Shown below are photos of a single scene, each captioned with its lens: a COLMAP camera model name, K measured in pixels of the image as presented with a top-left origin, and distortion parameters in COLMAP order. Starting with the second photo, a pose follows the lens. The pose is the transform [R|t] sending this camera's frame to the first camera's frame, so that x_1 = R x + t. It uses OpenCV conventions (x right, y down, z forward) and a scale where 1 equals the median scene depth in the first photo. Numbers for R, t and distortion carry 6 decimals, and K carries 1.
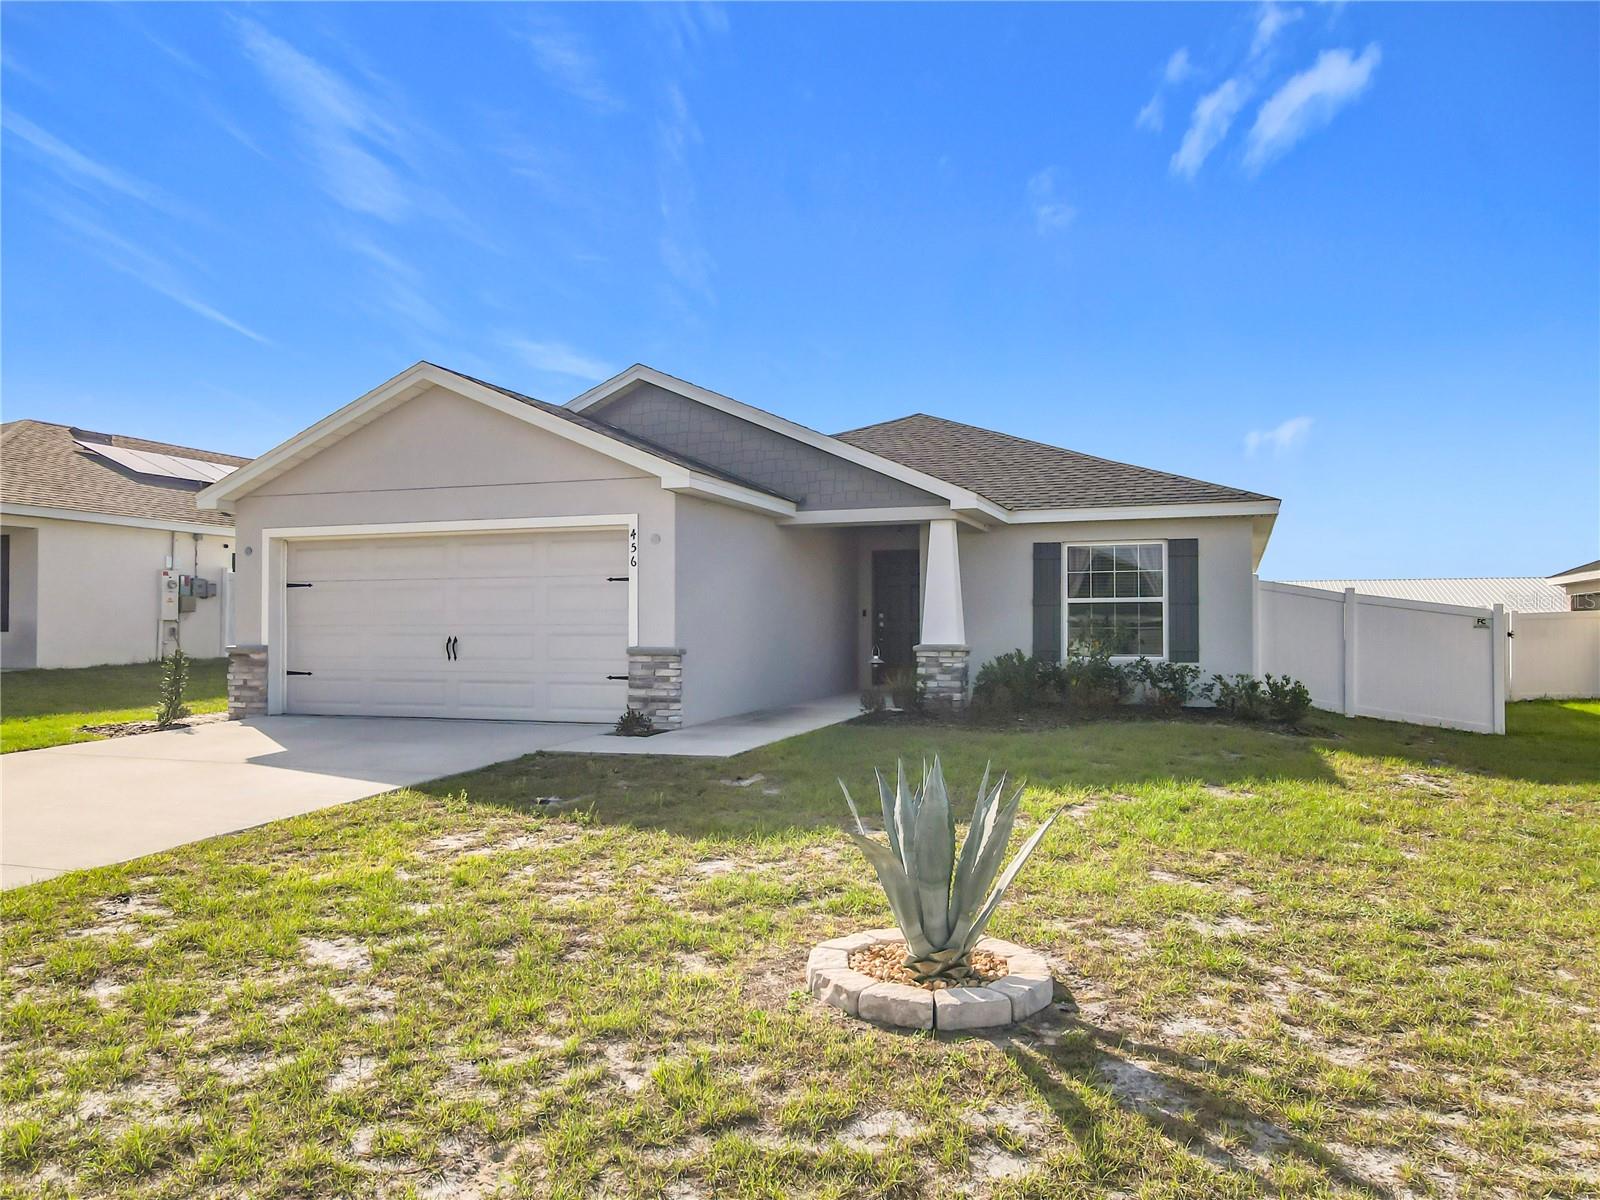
lens RADIAL K [[1181.8, 0, 800.0], [0, 1181.8, 600.0], [0, 0, 1]] dist [0.008273, 0.008313]
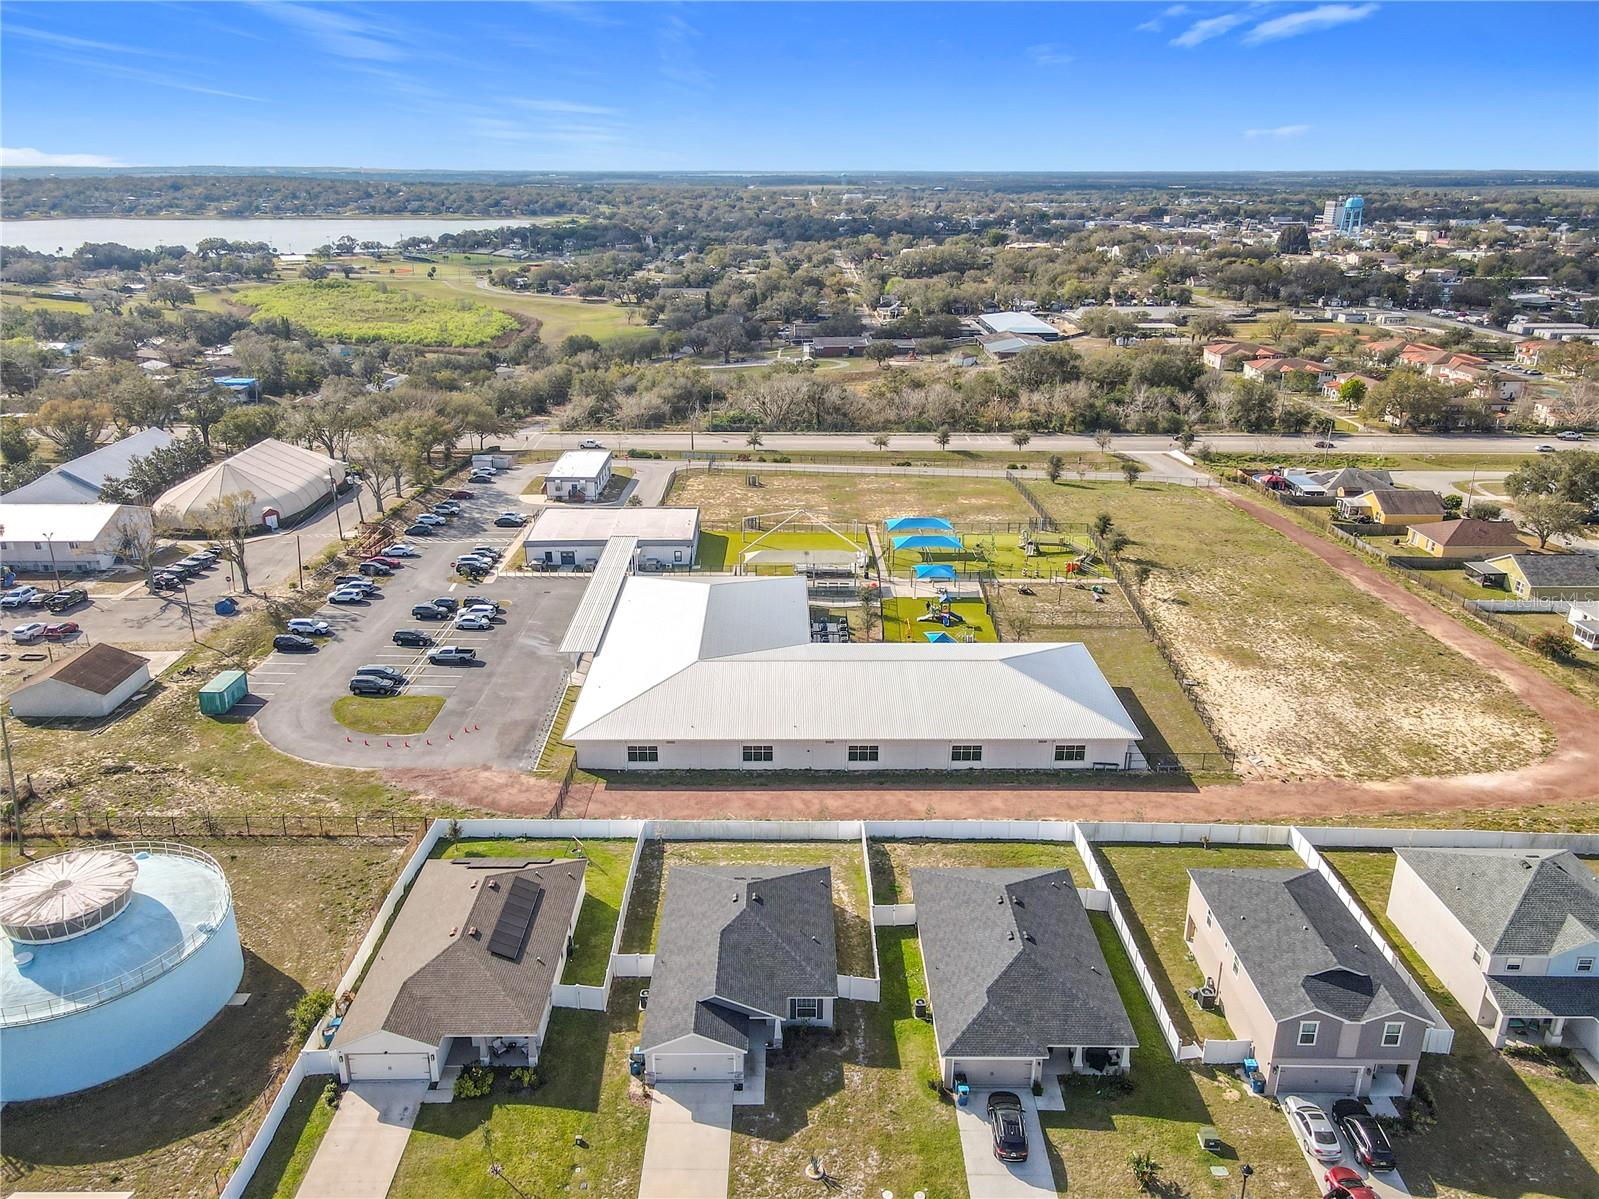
lens RADIAL K [[1164.5, 0, 800.5], [0, 1164.5, 623.3], [0, 0, 1]] dist [-0.003912, 0.105970]
pose [[0.936303, -0.124847, 0.328253, -1.268817], [-0.011478, 0.923302, 0.383903, -3.686117], [-0.351006, -0.363217, 0.863057, -2.859741]]
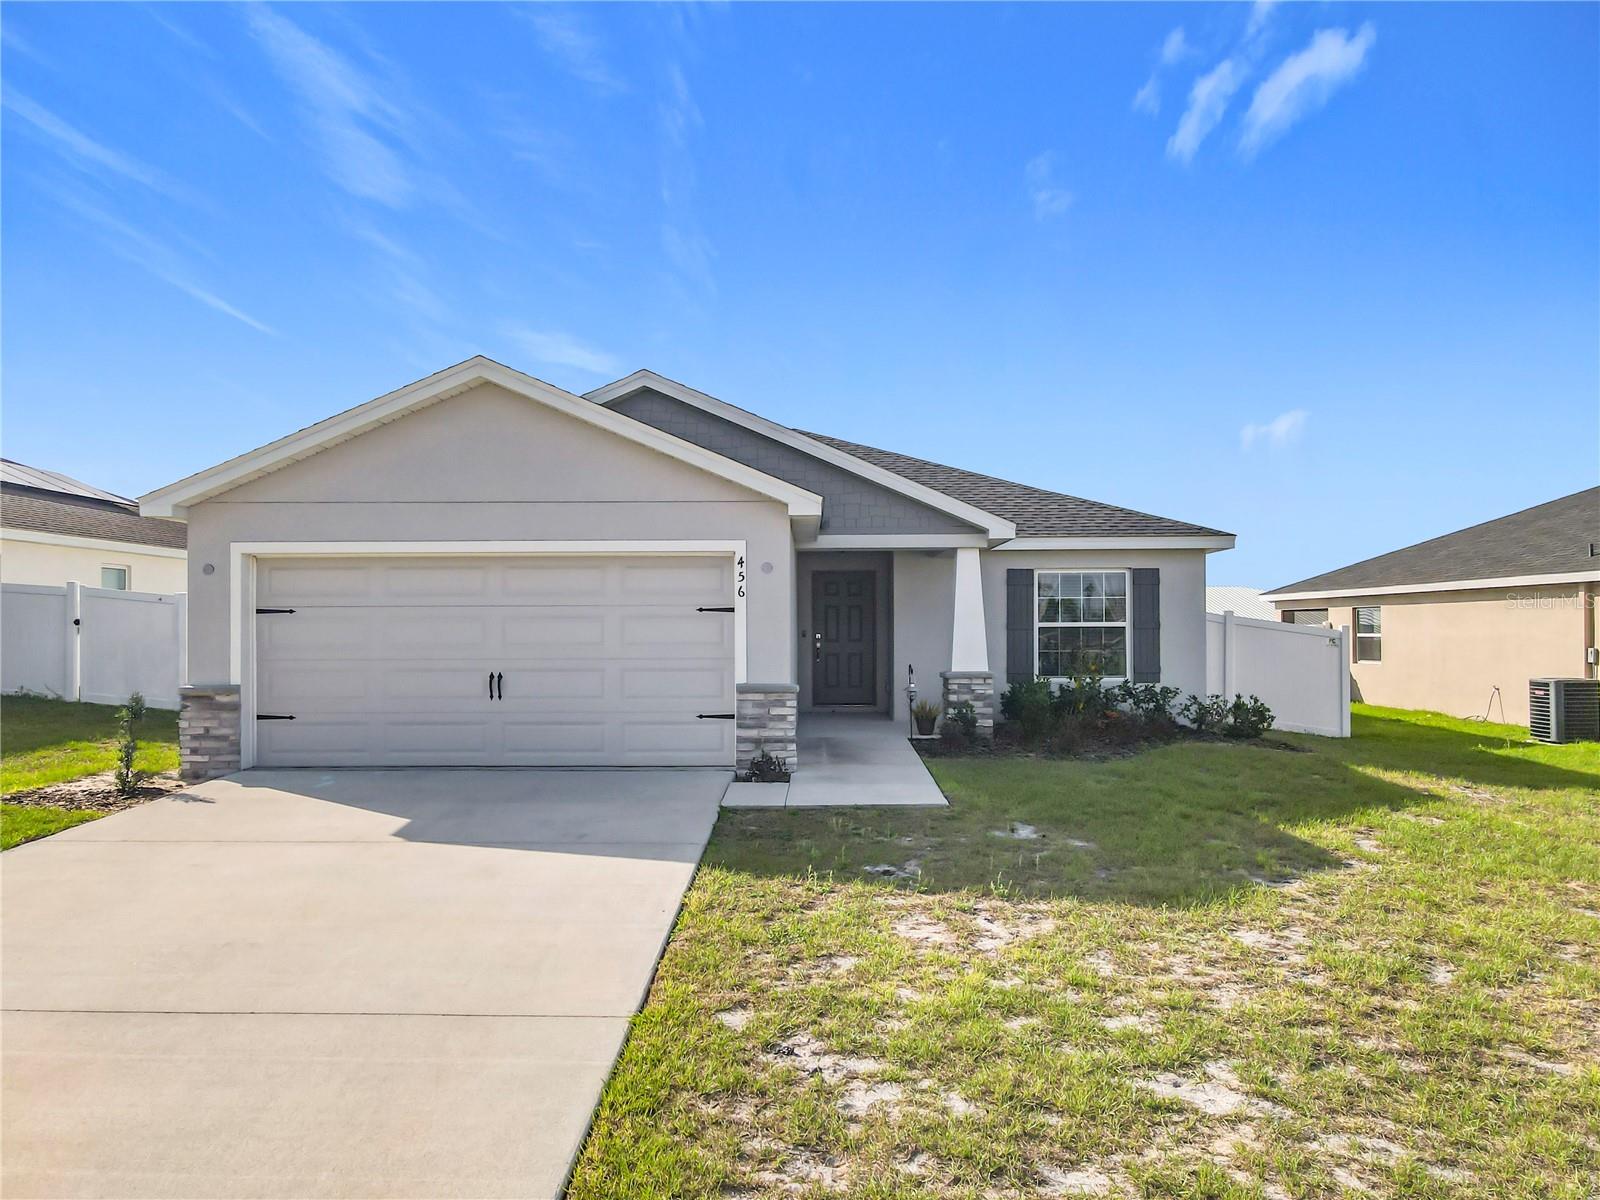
lens RADIAL K [[1171.7, 0, 798.4], [0, 1171.7, 607.1], [0, 0, 1]] dist [0.017855, 0.004896]
pose [[0.944277, 0.003573, 0.329133, -0.353007], [-0.006595, 0.999946, 0.008066, -0.024759], [-0.329086, -0.009787, 0.944249, 0.103185]]
